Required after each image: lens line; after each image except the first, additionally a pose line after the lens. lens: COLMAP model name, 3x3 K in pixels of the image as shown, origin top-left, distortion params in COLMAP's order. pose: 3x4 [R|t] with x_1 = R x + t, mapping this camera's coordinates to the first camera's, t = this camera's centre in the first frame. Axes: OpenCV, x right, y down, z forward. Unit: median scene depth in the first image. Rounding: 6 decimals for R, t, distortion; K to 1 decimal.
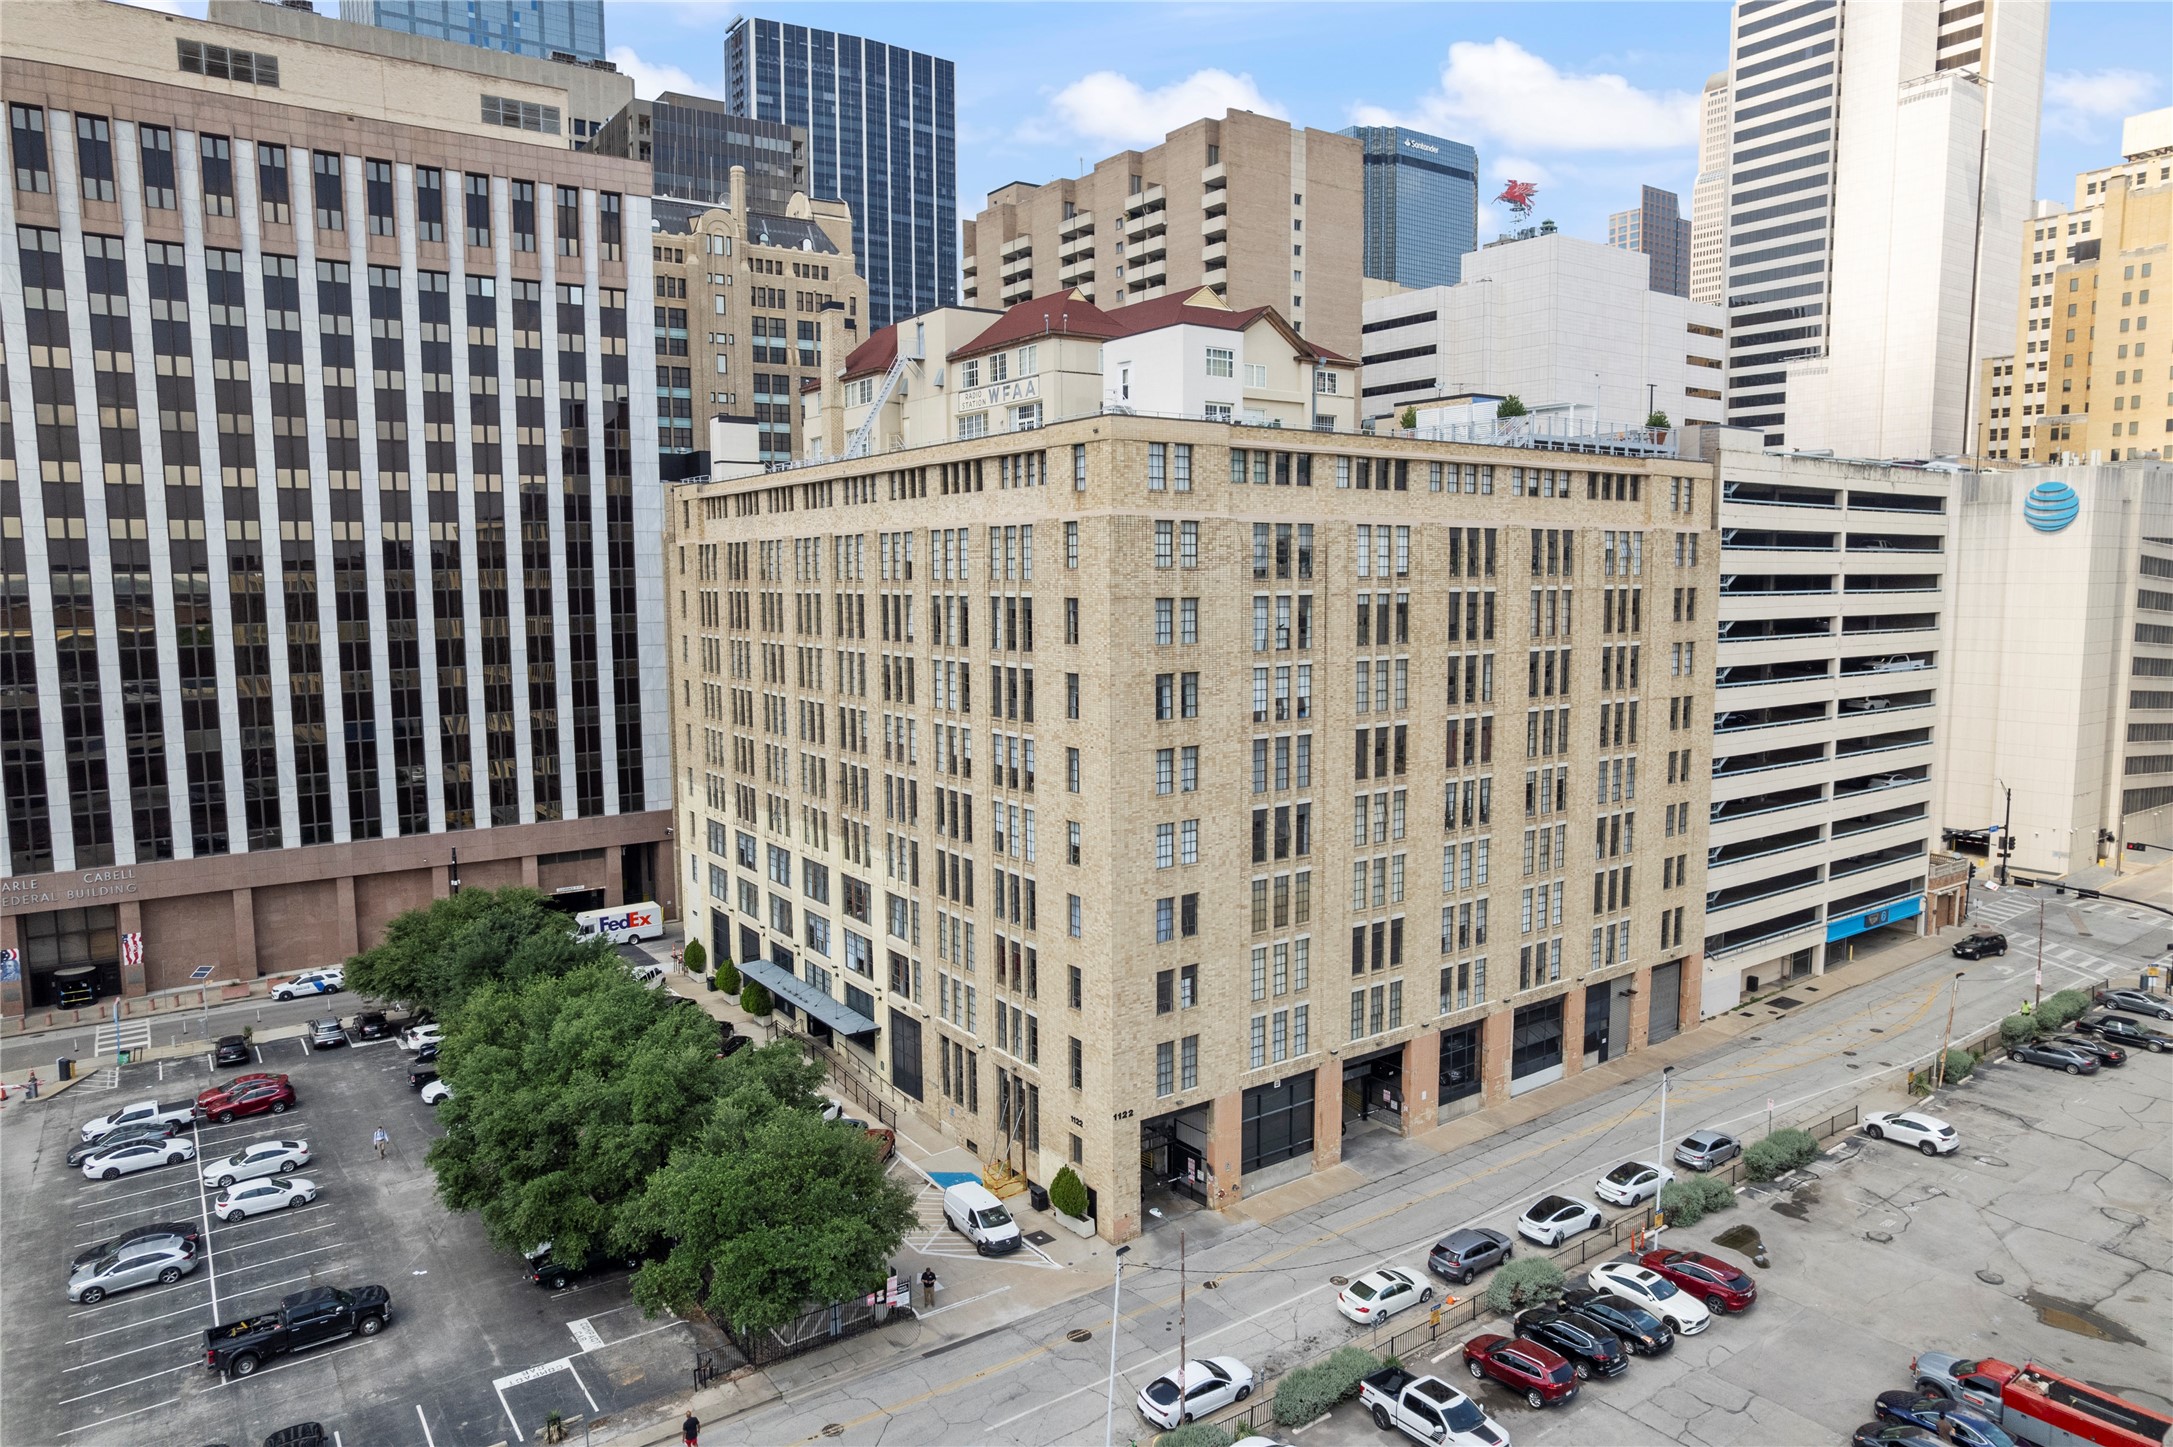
lens RADIAL K [[1349.2, 0, 1083.5], [0, 1349.2, 716.3], [0, 0, 1]] dist [-0.053178, 0.041010]
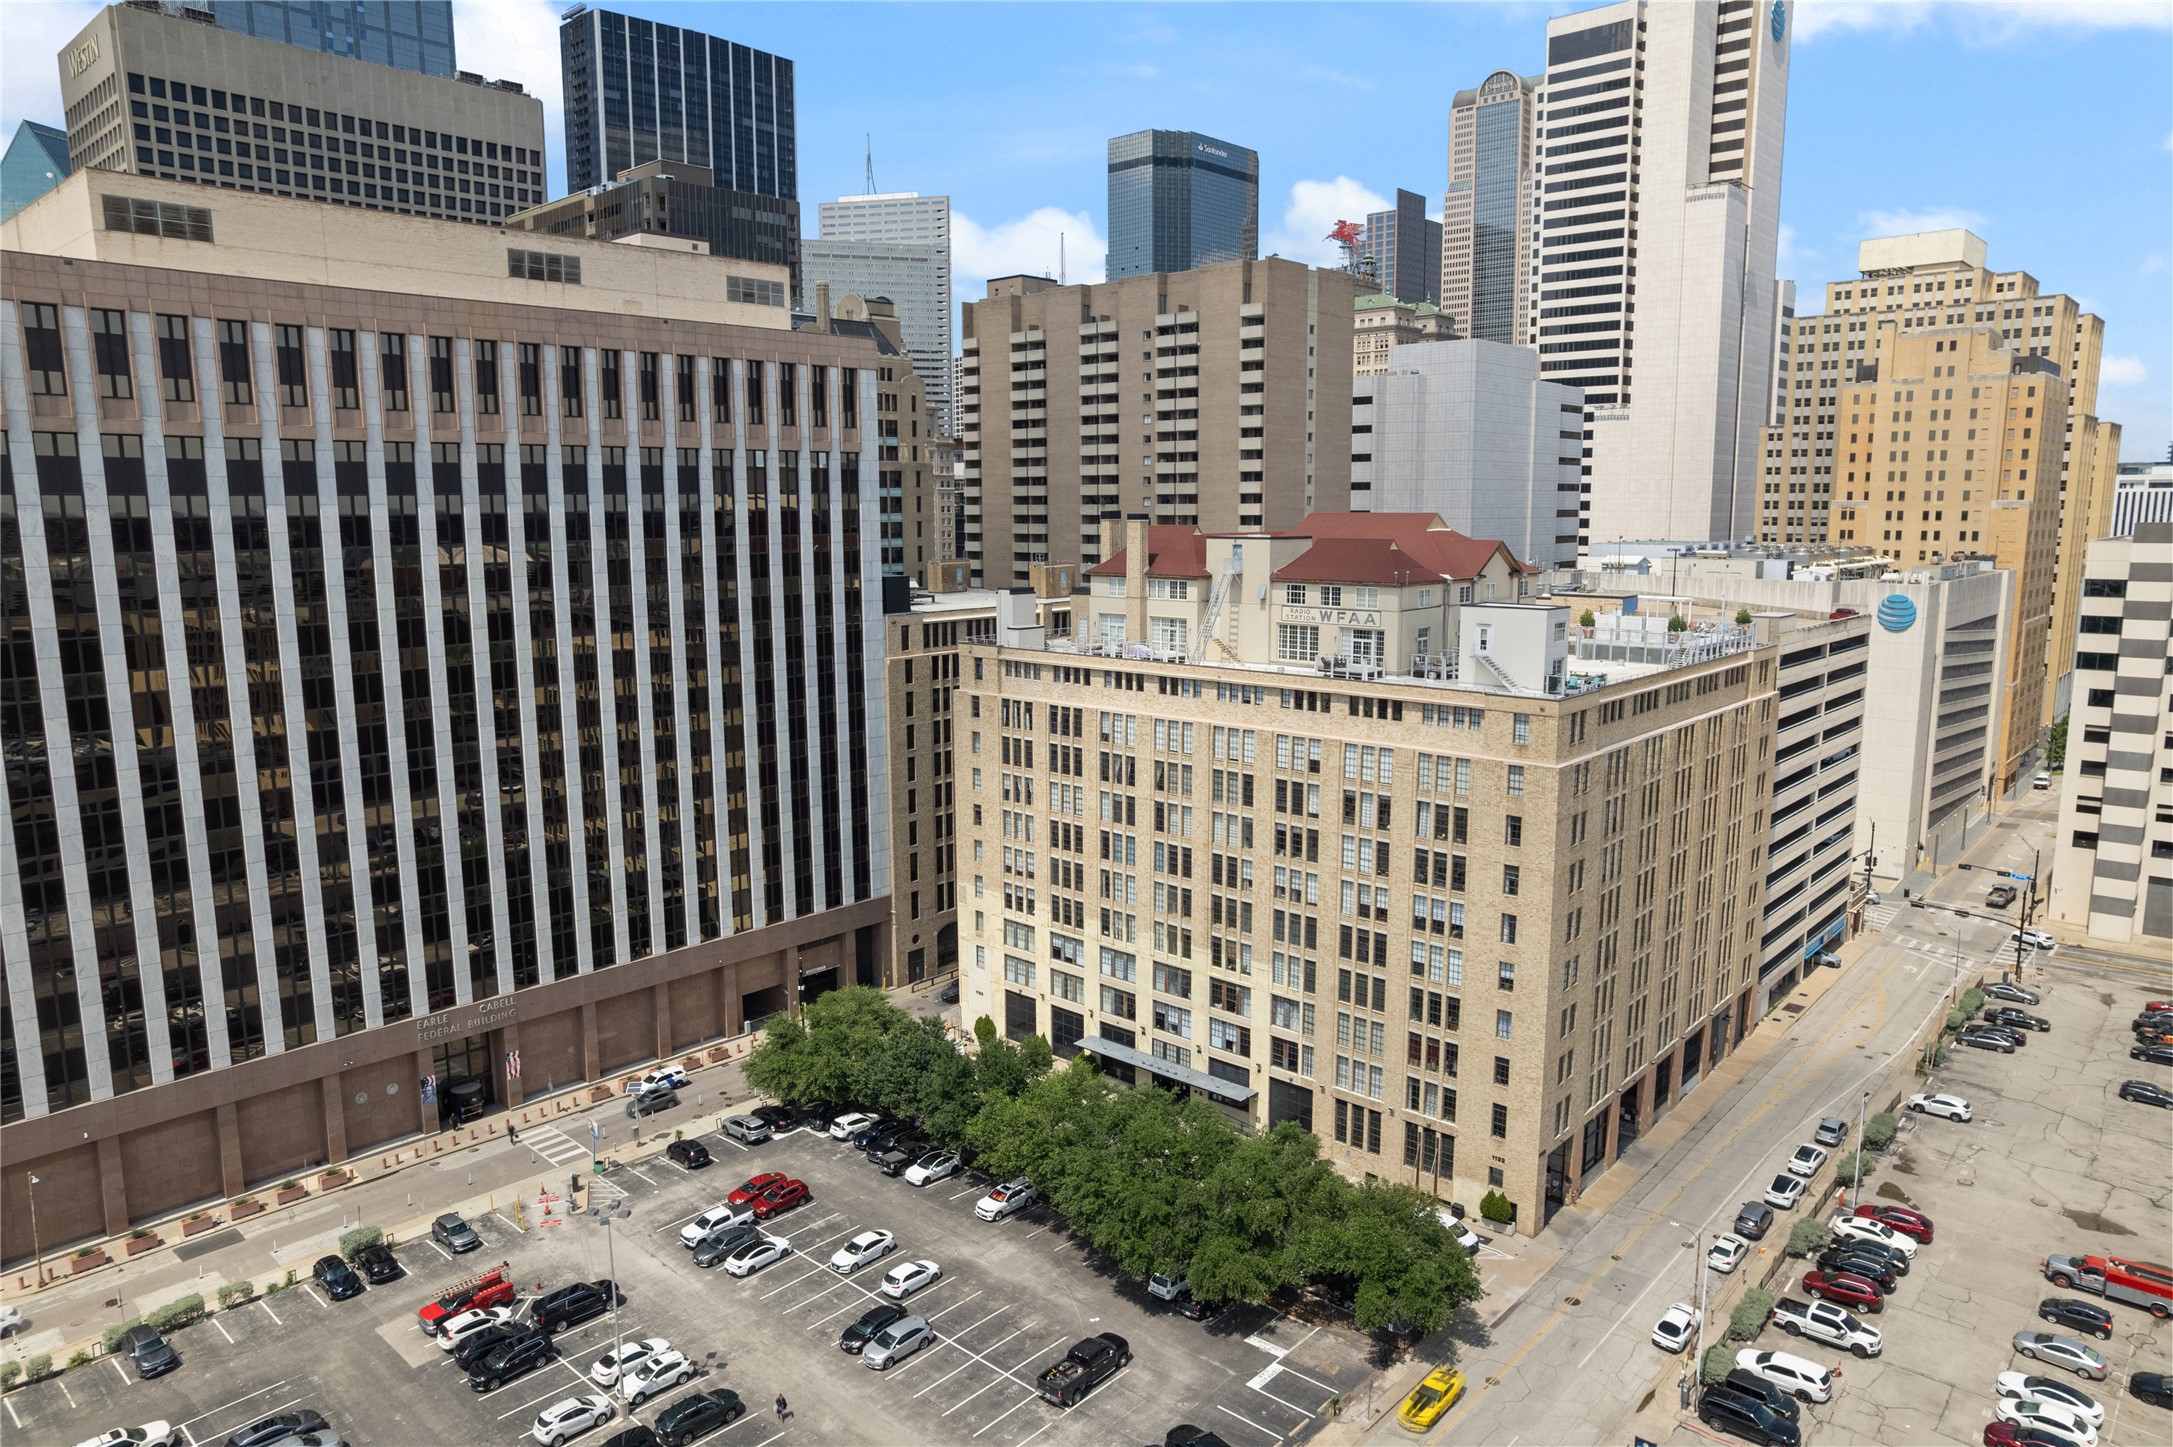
lens RADIAL K [[1349.2, 0, 1075.7], [0, 1349.2, 713.2], [0, 0, 1]] dist [-0.053178, 0.041010]
pose [[0.978328, -0.030287, 0.204833, -0.558082], [0.021442, 0.998745, 0.045268, -0.198870], [-0.205947, -0.039895, 0.977750, -0.245019]]
